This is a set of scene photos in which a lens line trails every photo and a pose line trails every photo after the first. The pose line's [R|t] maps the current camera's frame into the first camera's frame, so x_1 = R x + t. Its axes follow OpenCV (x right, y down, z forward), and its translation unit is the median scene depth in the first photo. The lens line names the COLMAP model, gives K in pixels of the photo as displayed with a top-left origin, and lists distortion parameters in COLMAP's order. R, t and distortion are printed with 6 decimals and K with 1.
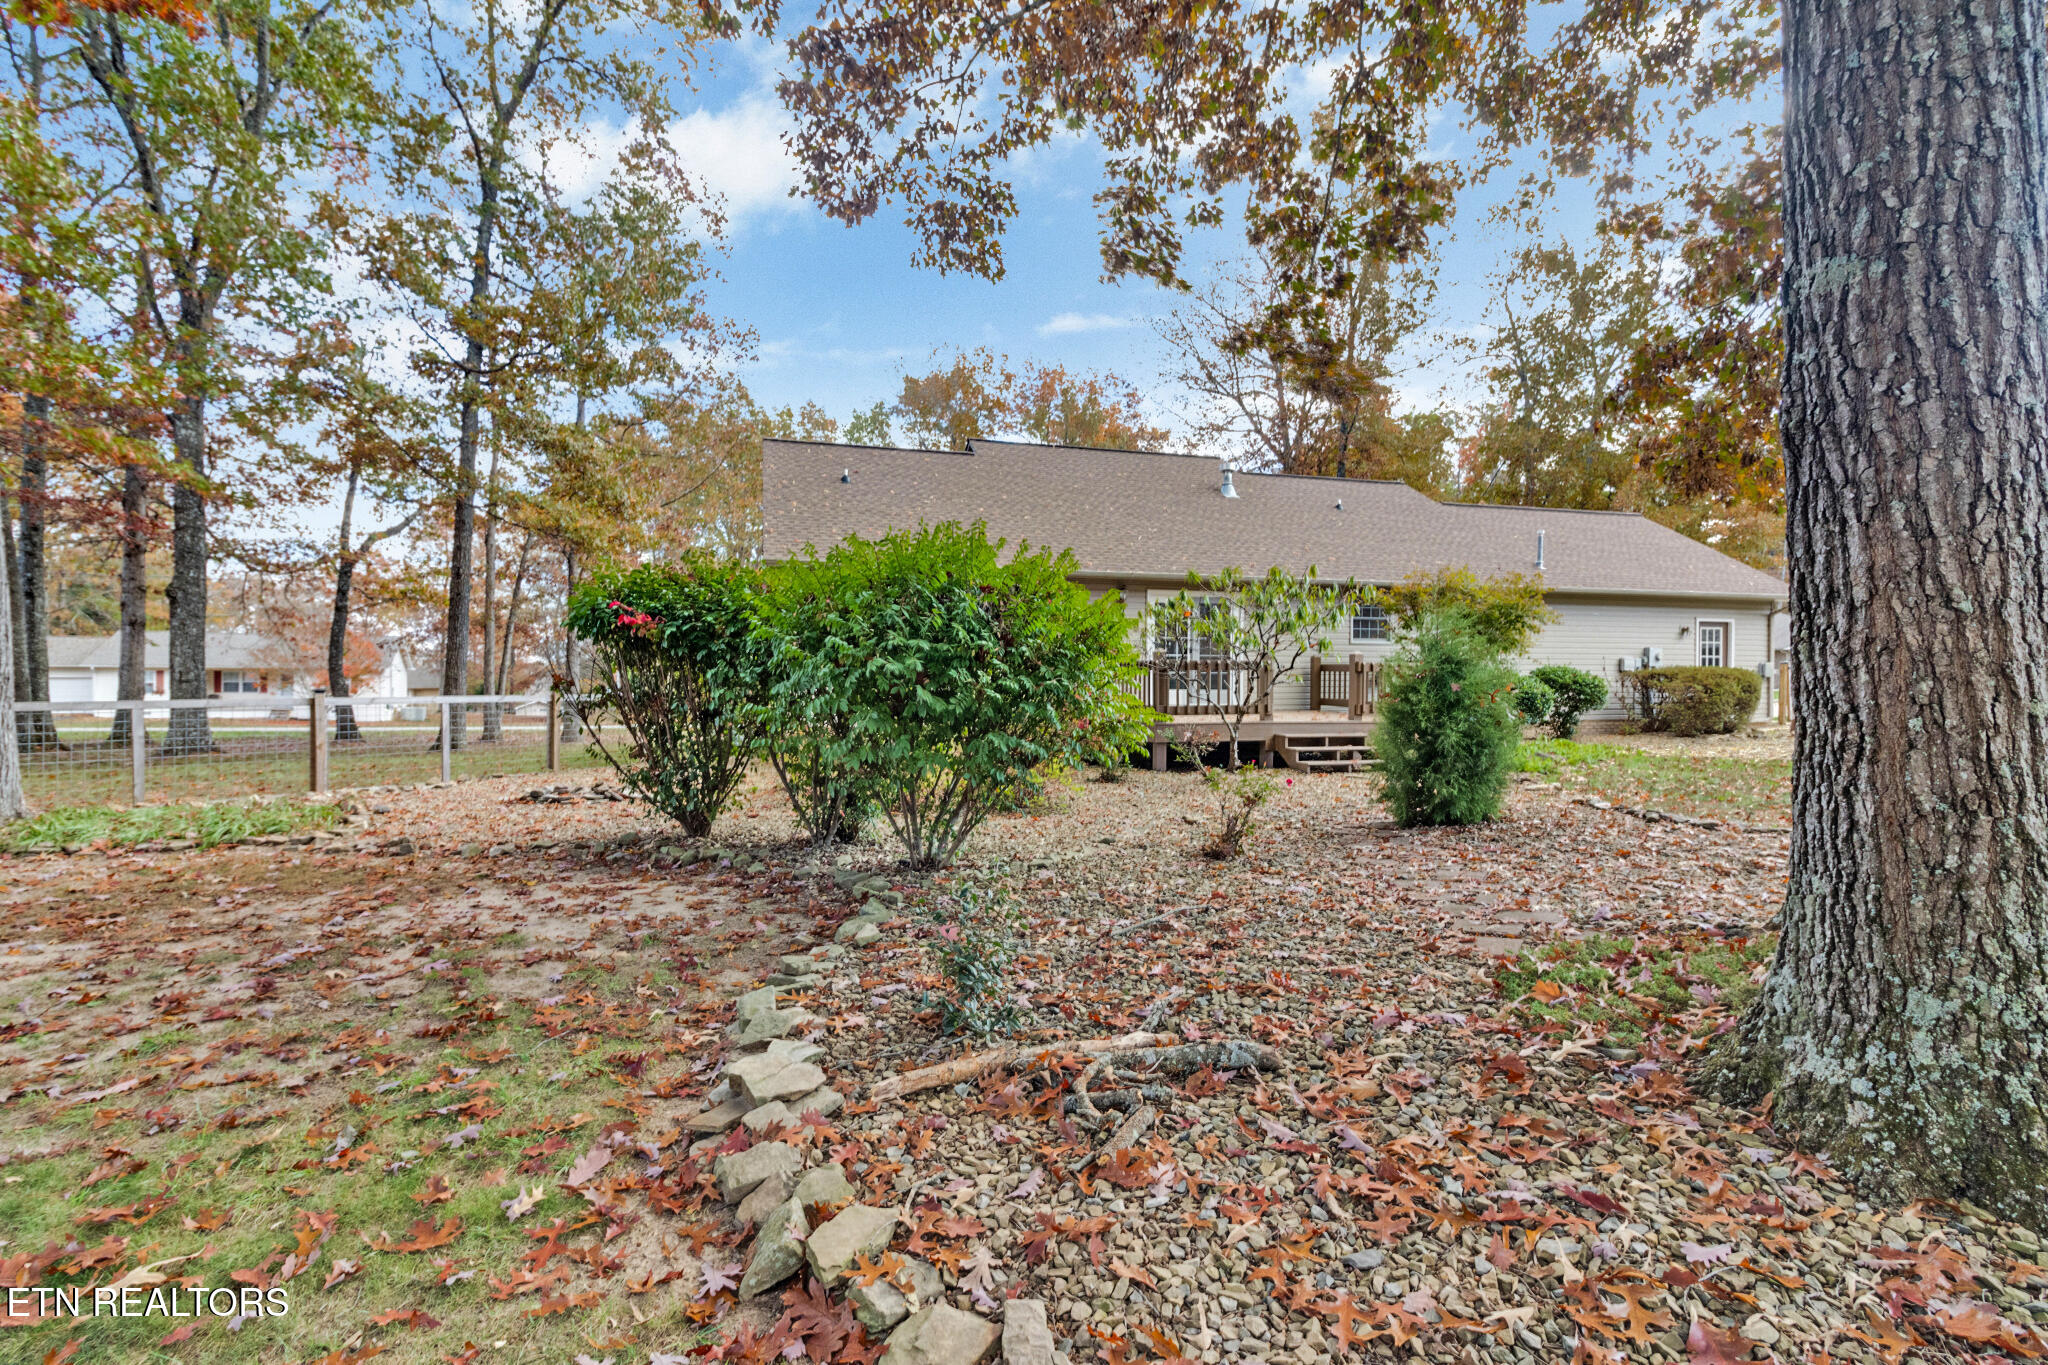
lens RADIAL K [[934.0, 0, 1017.2], [0, 934.0, 684.4], [0, 0, 1]] dist [0.001757, -0.002417]
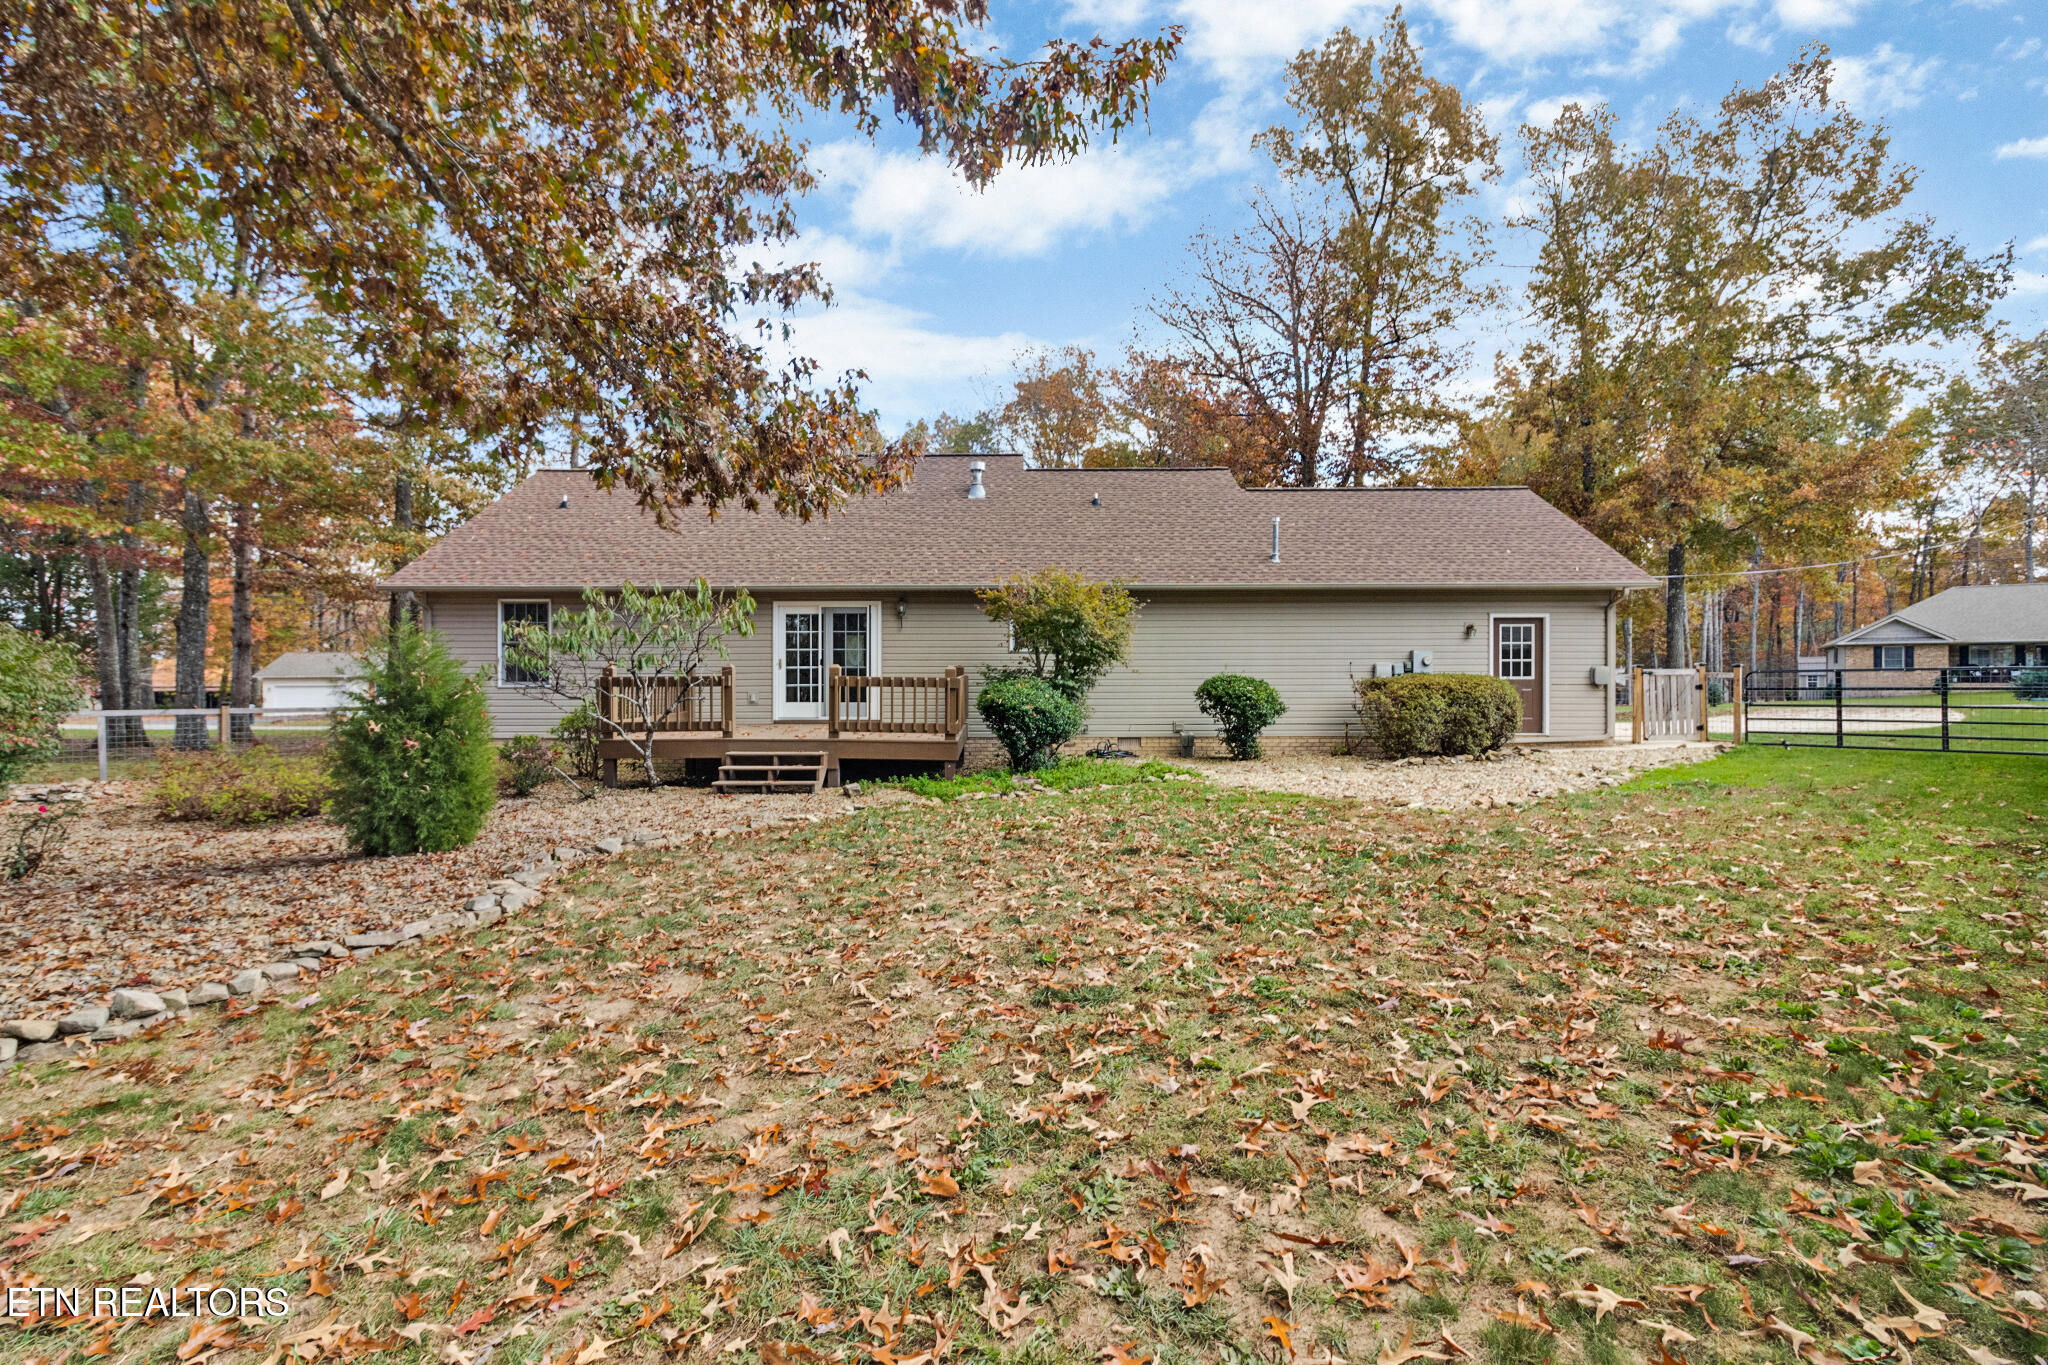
lens RADIAL K [[934.0, 0, 1020.6], [0, 934.0, 682.0], [0, 0, 1]] dist [0.001757, -0.002417]
pose [[0.954374, -0.003402, -0.298596, 0.655254], [0.002128, 0.999987, -0.004592, -0.010515], [0.298608, 0.003747, 0.954369, 0.131599]]
